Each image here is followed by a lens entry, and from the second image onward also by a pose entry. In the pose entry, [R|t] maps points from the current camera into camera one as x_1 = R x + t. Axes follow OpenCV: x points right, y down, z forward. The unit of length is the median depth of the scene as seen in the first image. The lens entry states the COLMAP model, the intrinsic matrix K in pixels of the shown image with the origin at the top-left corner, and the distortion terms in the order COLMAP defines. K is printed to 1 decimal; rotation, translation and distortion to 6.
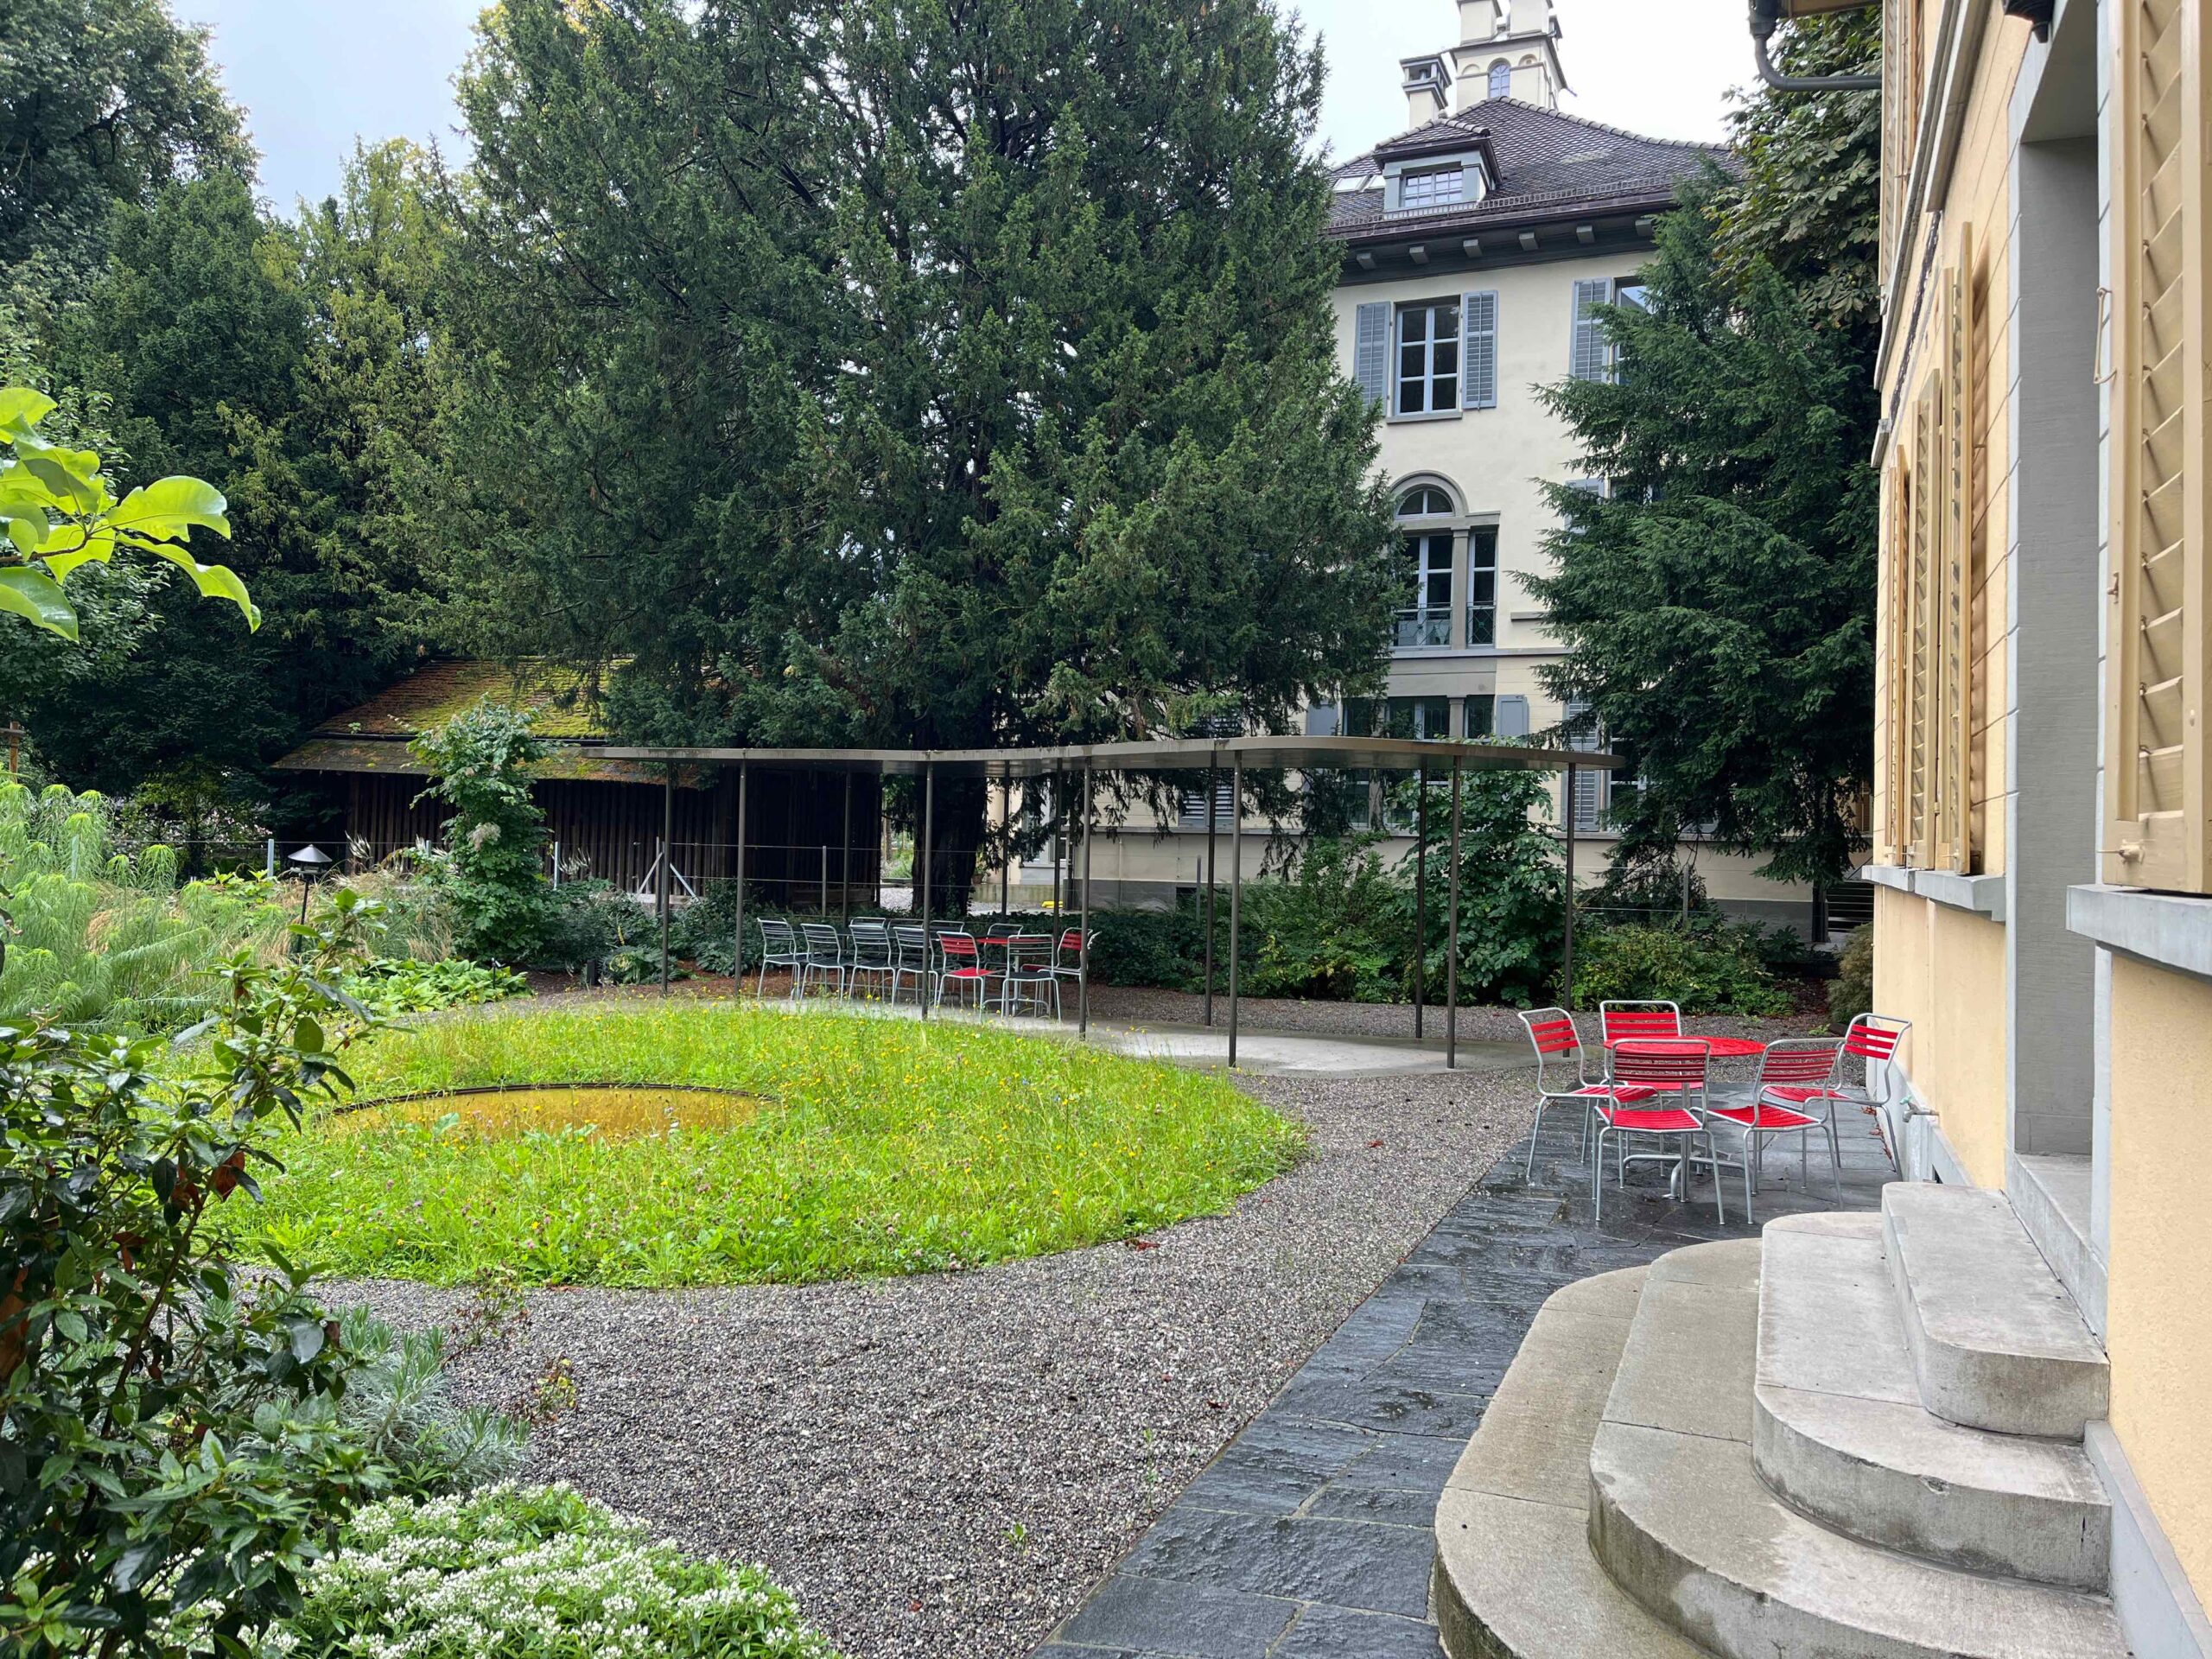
lens RADIAL K [[1718.7, 0, 1106.0], [0, 1718.7, 829.5], [0, 0, 1]] dist [0.078138, 0.000080]
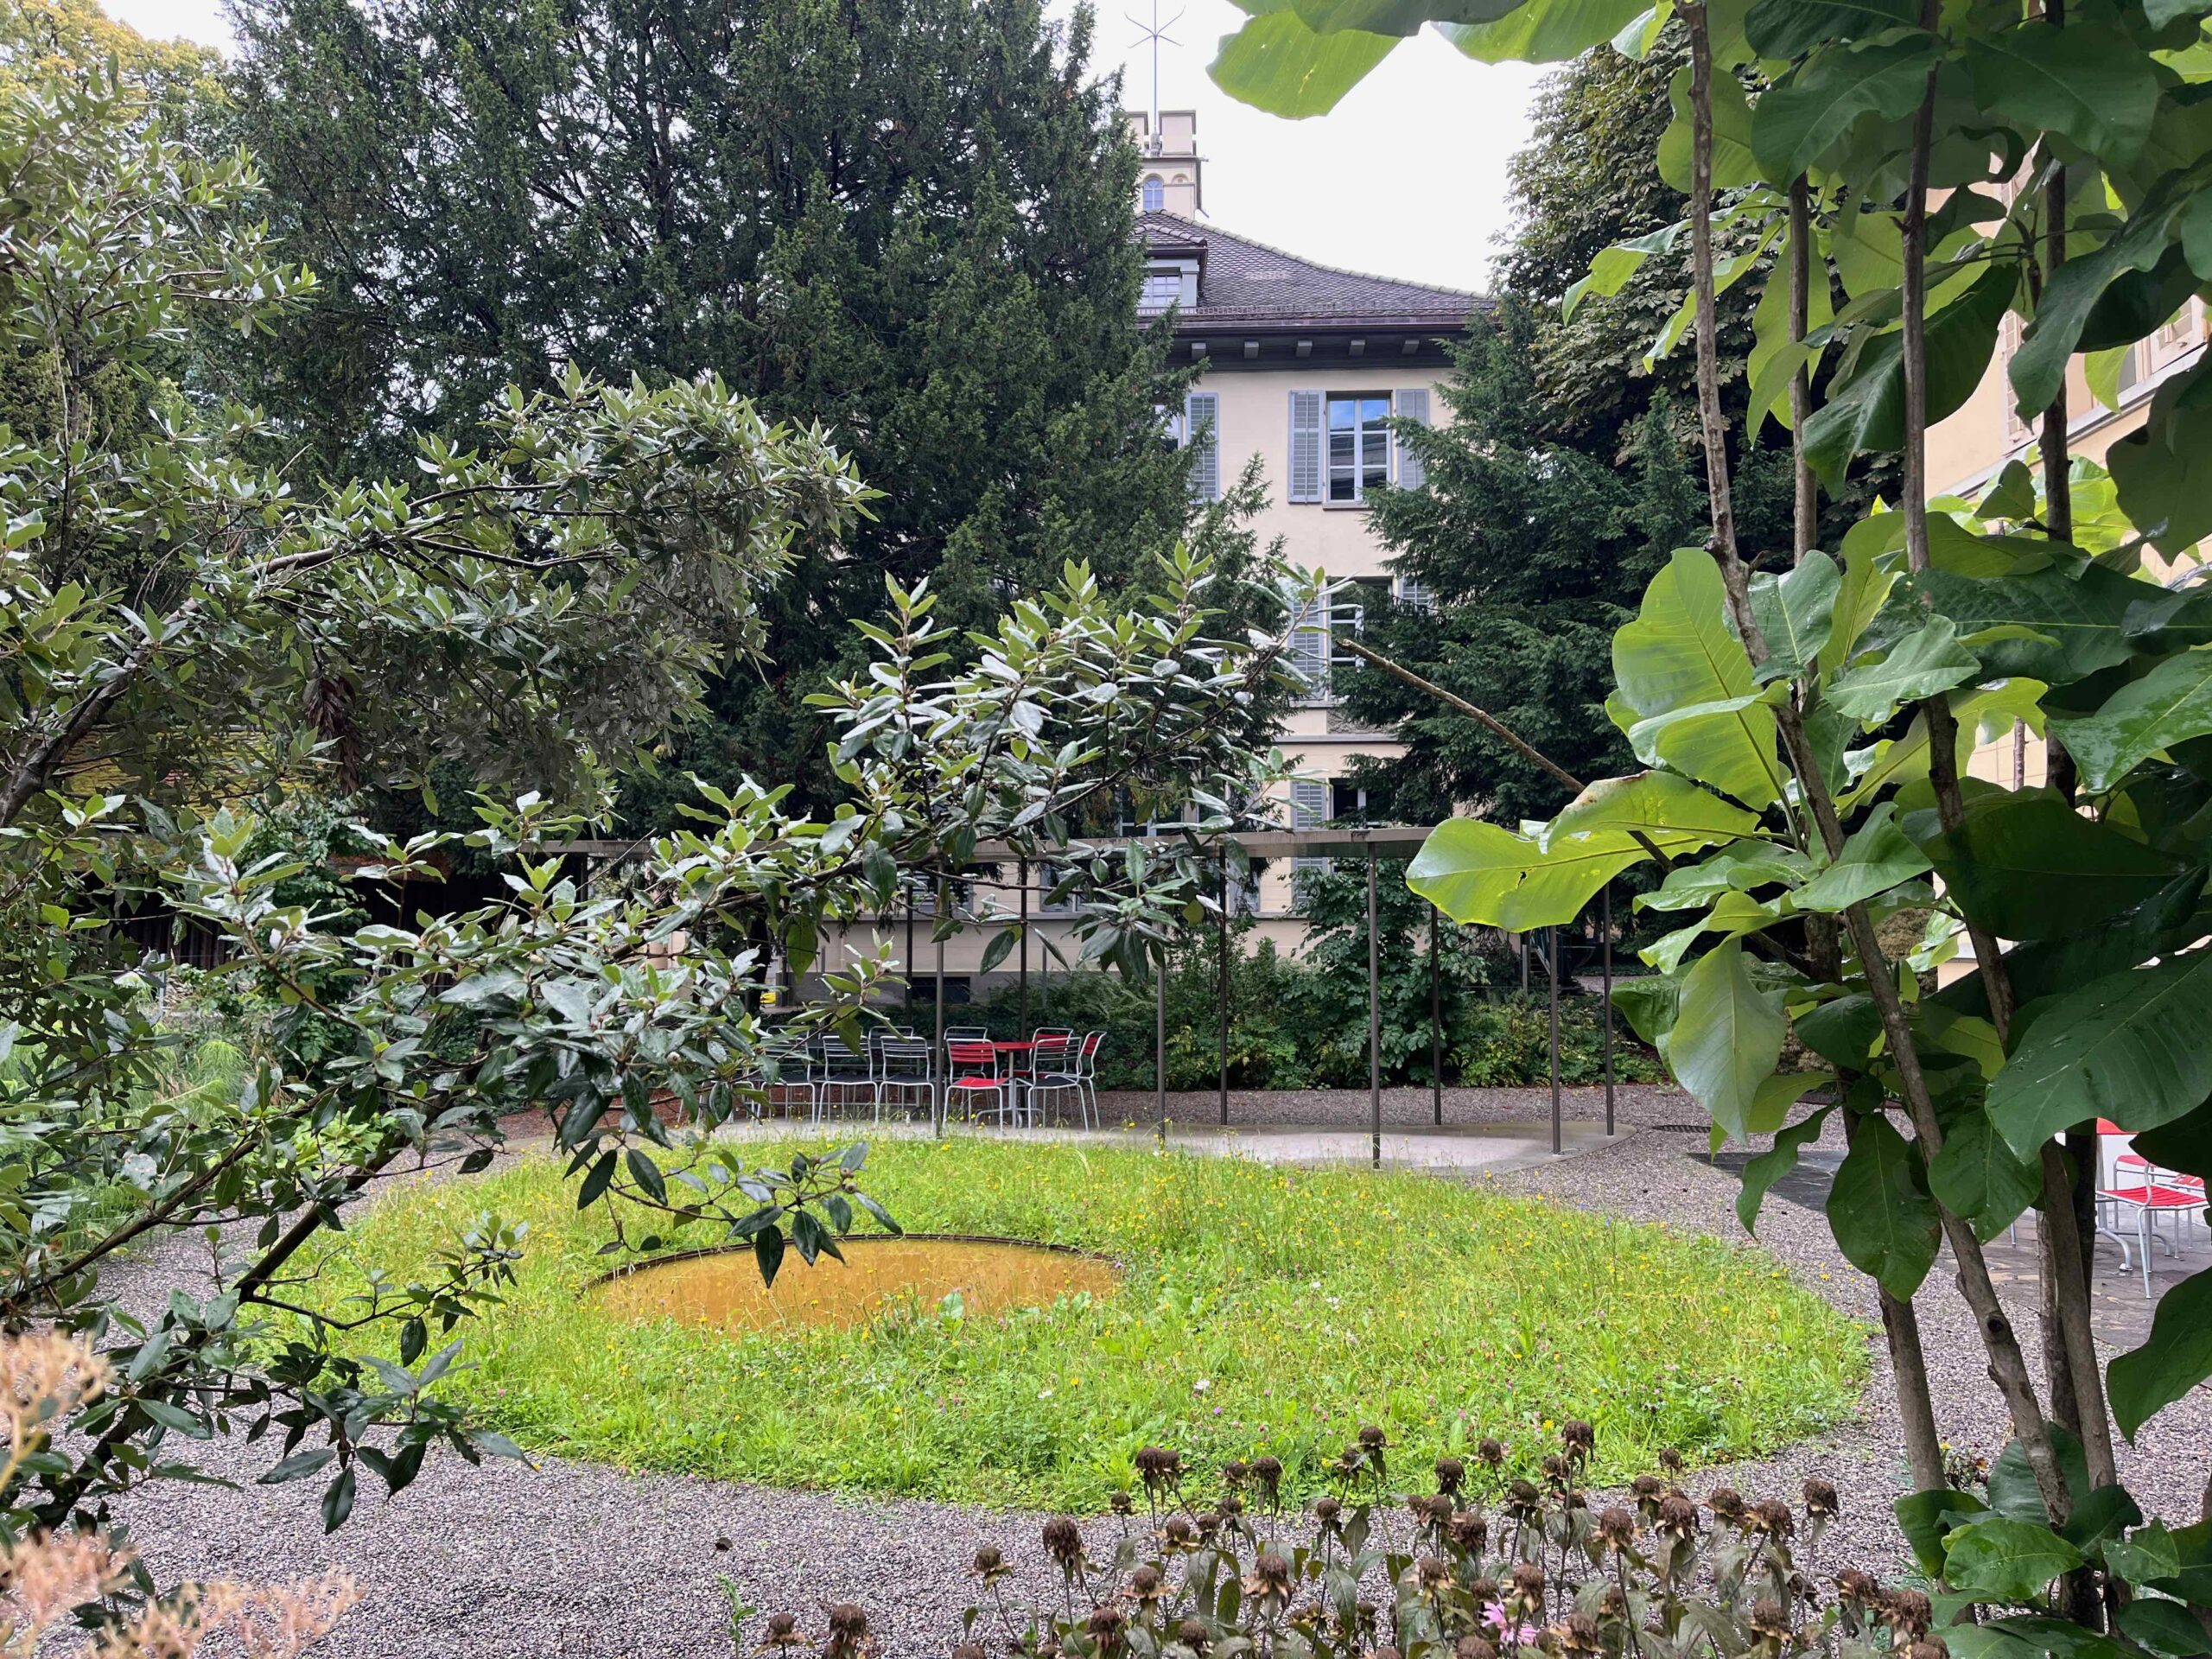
lens RADIAL K [[1718.7, 0, 1106.0], [0, 1718.7, 829.5], [0, 0, 1]] dist [0.078138, 0.000080]
pose [[0.942153, -0.004005, 0.335159, -0.278183], [0.018860, 0.998978, -0.041079, -0.011004], [-0.334651, 0.045024, 0.941266, 0.088745]]
